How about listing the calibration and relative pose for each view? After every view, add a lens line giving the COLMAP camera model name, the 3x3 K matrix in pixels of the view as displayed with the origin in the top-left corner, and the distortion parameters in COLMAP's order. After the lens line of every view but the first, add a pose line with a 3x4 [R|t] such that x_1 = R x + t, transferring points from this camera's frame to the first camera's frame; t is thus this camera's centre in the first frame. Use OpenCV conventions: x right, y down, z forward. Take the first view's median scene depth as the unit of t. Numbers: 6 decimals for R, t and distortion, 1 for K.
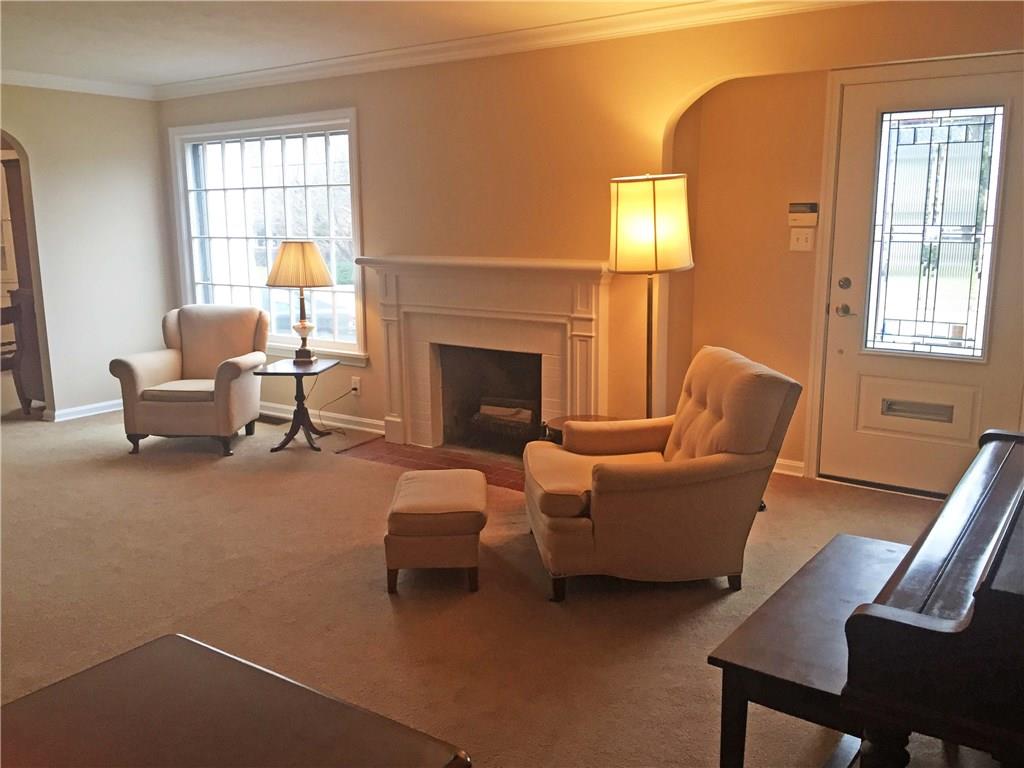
lens RADIAL K [[866.8, 0, 512.0], [0, 866.8, 384.0], [0, 0, 1]] dist [0.096253, 0.000794]
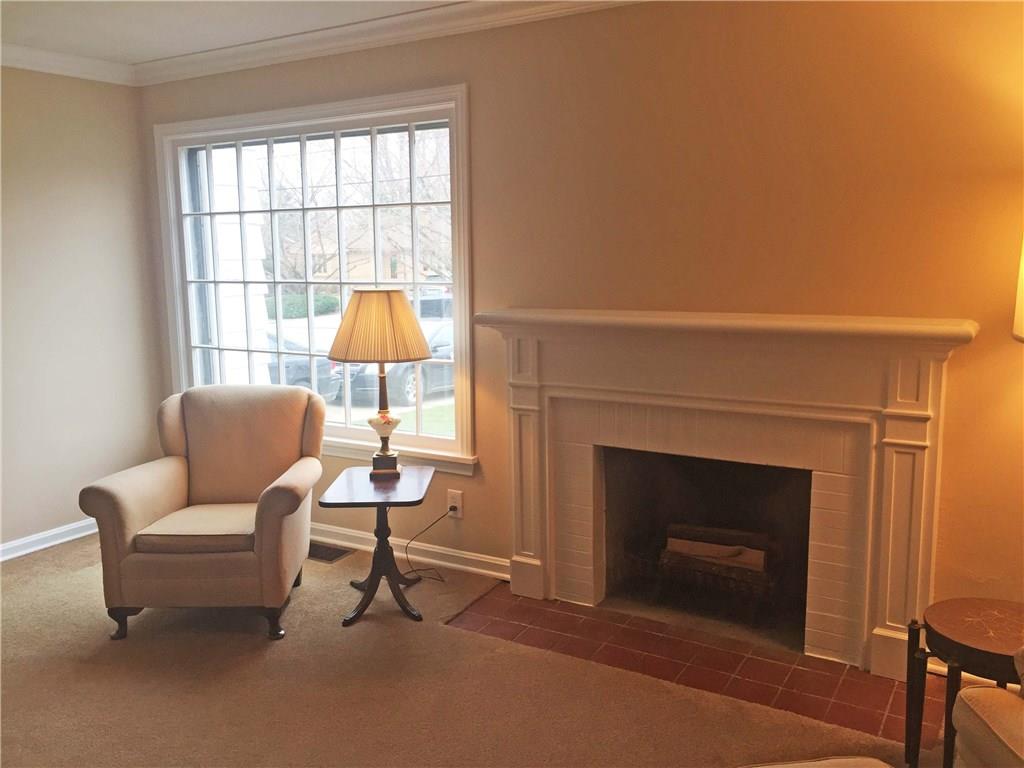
lens RADIAL K [[866.6, 0, 512.0], [0, 866.6, 384.0], [0, 0, 1]] dist [0.077317, -0.004568]
pose [[0.996810, -0.020118, 0.077232, -0.194911], [0.022455, 0.999312, -0.029508, -0.071871], [-0.076585, 0.031148, 0.996576, 0.351271]]
